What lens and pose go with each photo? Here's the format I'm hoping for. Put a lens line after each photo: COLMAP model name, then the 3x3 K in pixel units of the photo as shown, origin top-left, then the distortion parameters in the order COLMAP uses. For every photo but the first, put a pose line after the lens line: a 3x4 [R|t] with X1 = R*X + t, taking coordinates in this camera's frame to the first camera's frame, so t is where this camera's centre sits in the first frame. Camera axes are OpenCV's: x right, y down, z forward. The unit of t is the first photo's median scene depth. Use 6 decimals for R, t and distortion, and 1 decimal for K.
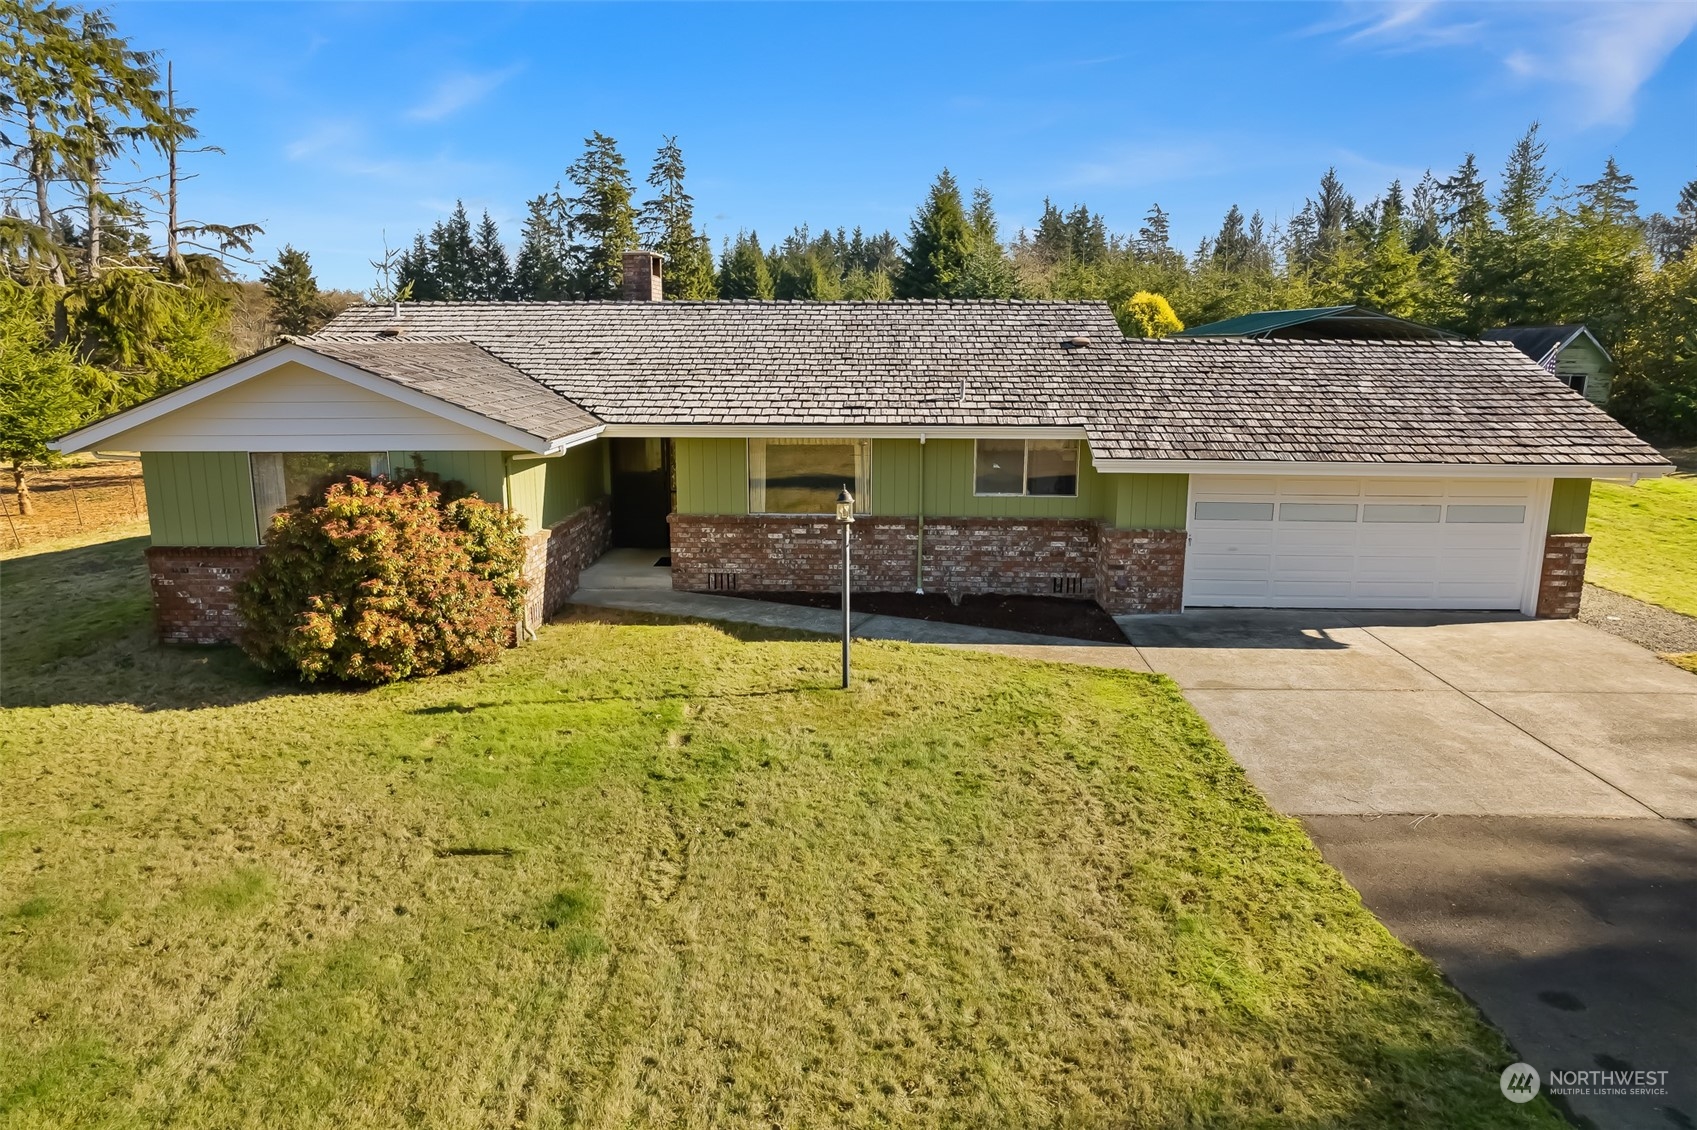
lens RADIAL K [[1086.8, 0, 841.9], [0, 1086.8, 563.3], [0, 0, 1]] dist [-0.071259, 0.064905]
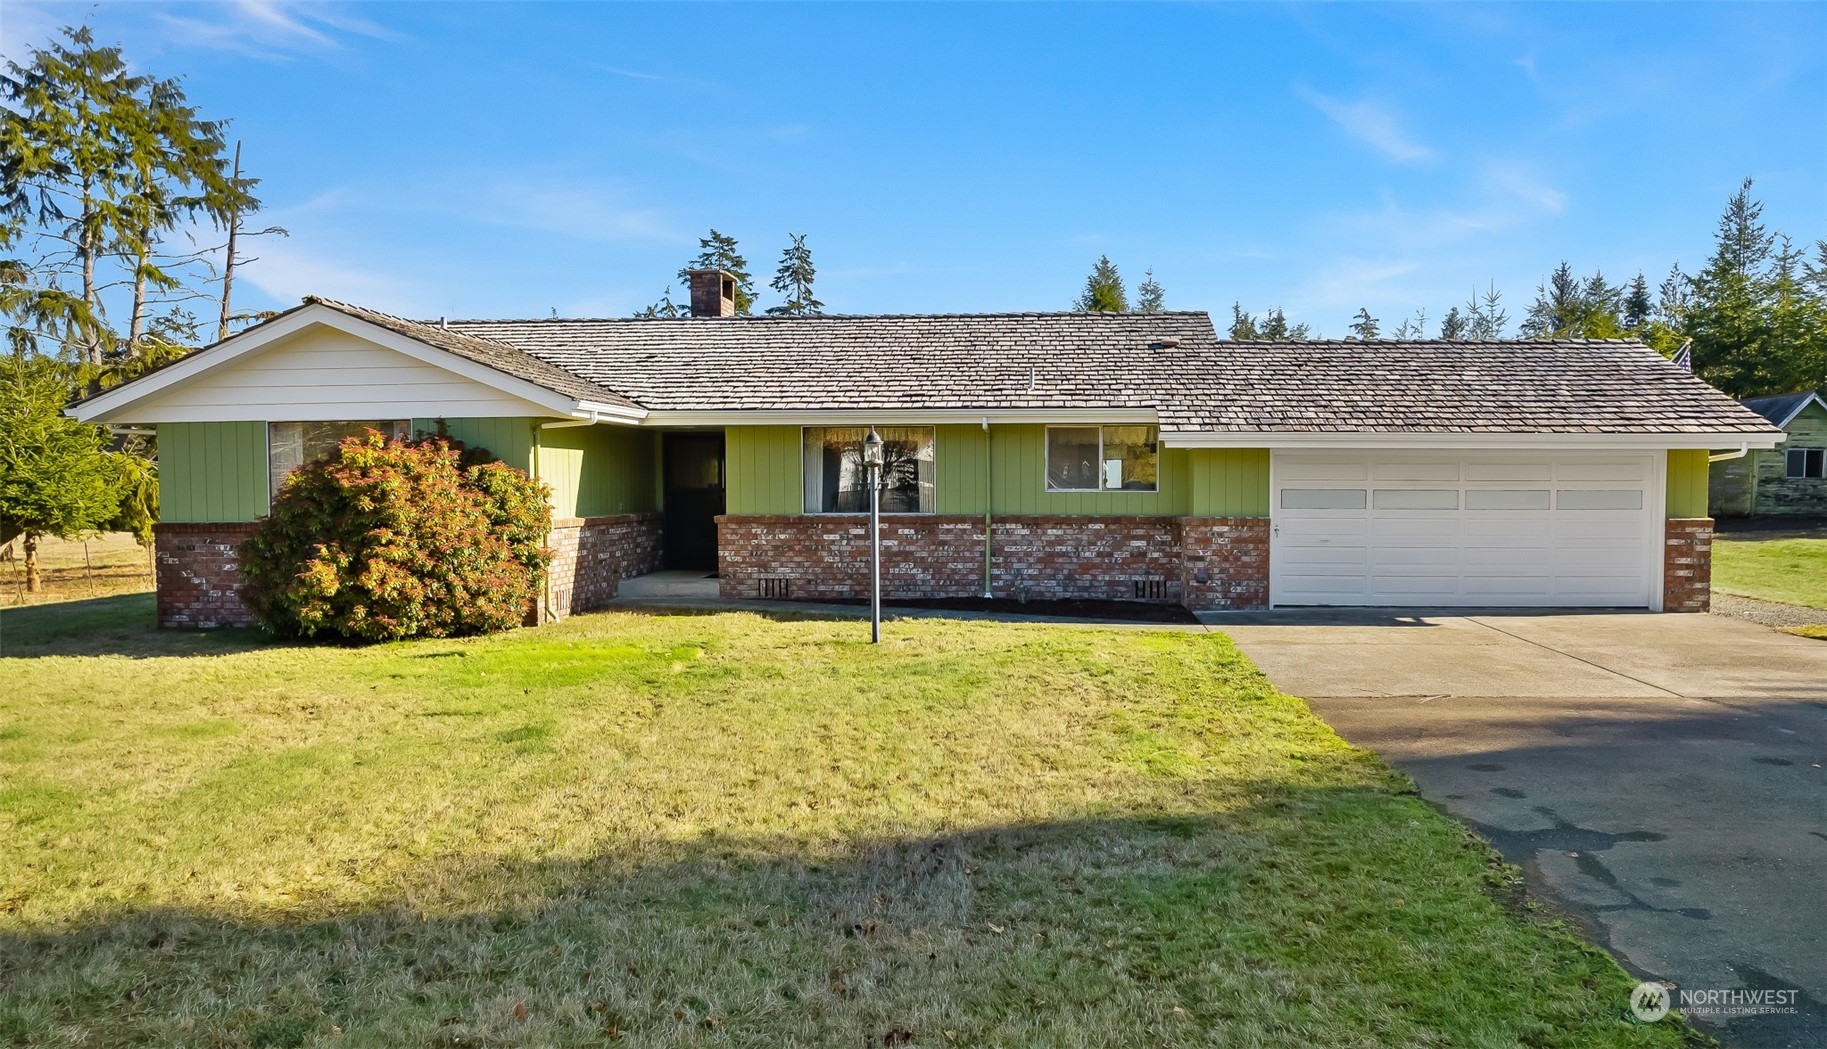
lens RADIAL K [[1316.7, 0, 988.3], [0, 1316.7, 557.4], [0, 0, 1]] dist [-0.047274, 0.011839]
pose [[0.999878, -0.002618, -0.015390, 0.091030], [0.000330, 0.989158, -0.146856, 0.159709], [0.015608, 0.146833, 0.989038, -0.102073]]
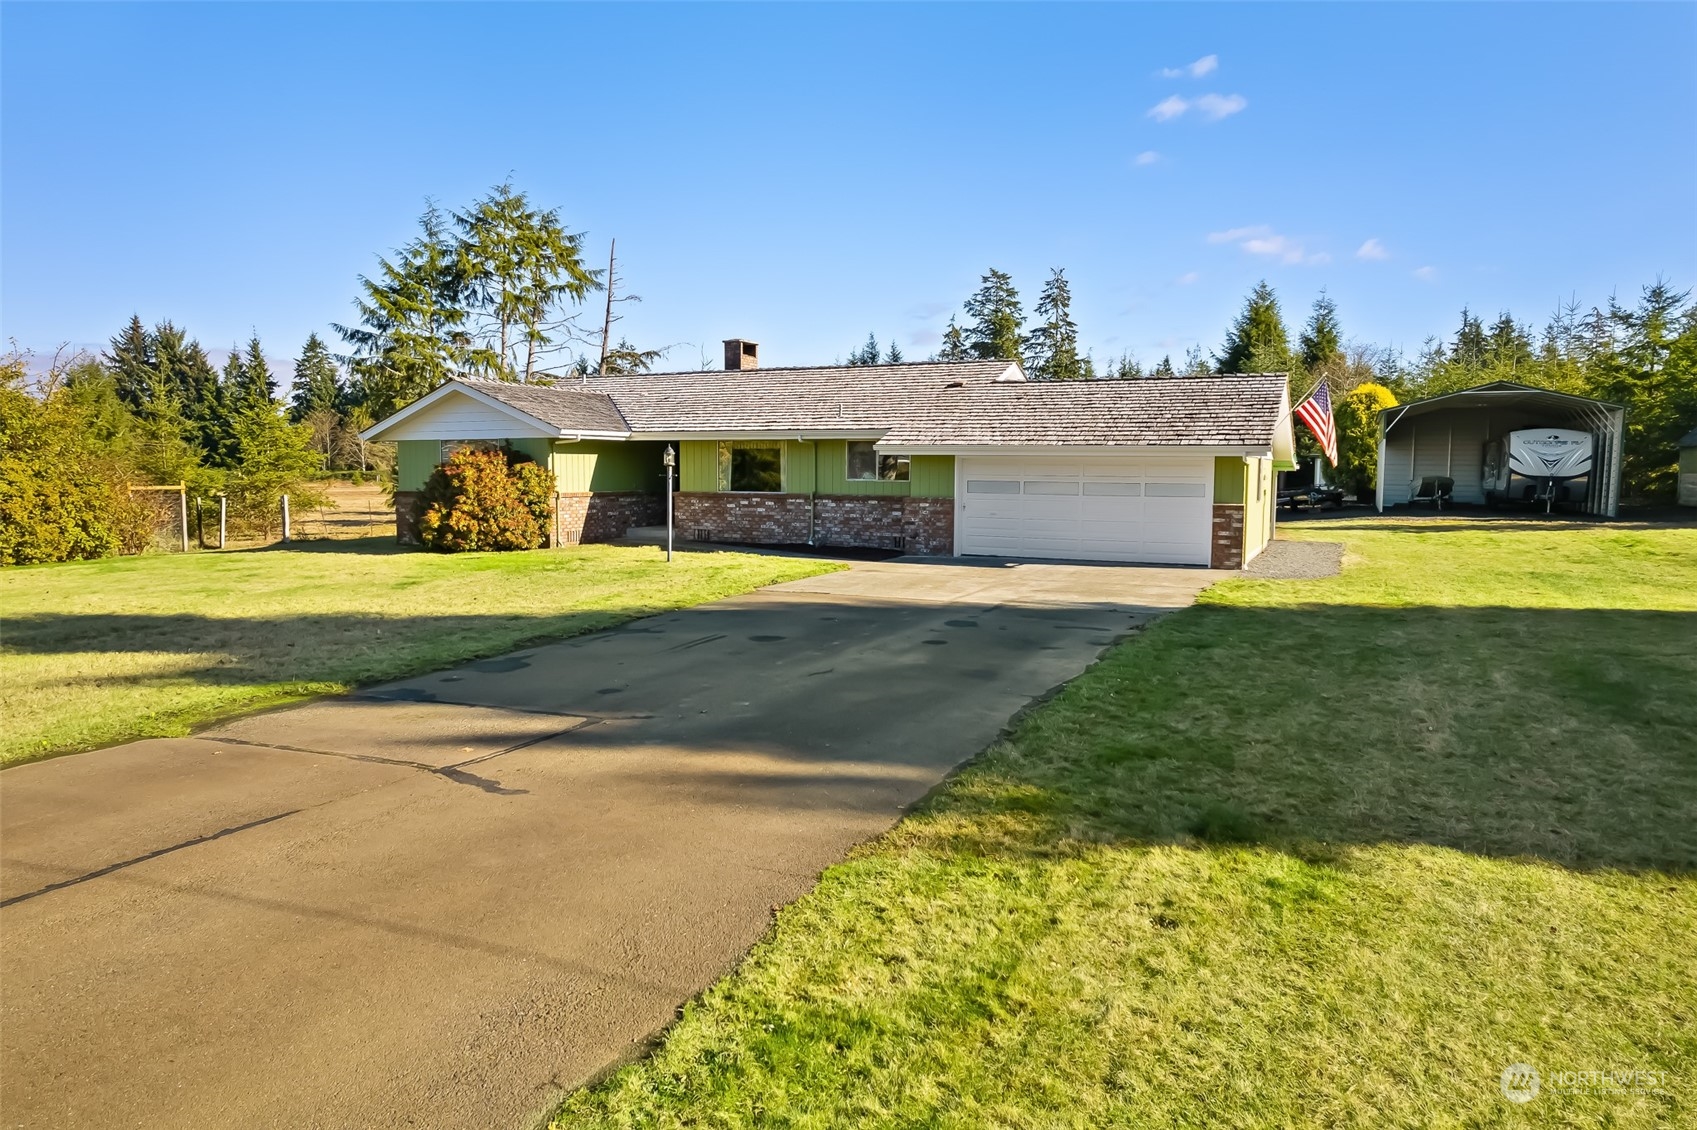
lens RADIAL K [[1086.8, 0, 841.9], [0, 1086.8, 563.3], [0, 0, 1]] dist [-0.071259, 0.064905]
pose [[0.919016, 0.037944, -0.392391, 0.721472], [-0.083340, 0.991561, -0.099305, 0.204479], [0.385311, 0.123965, 0.914422, -0.369439]]
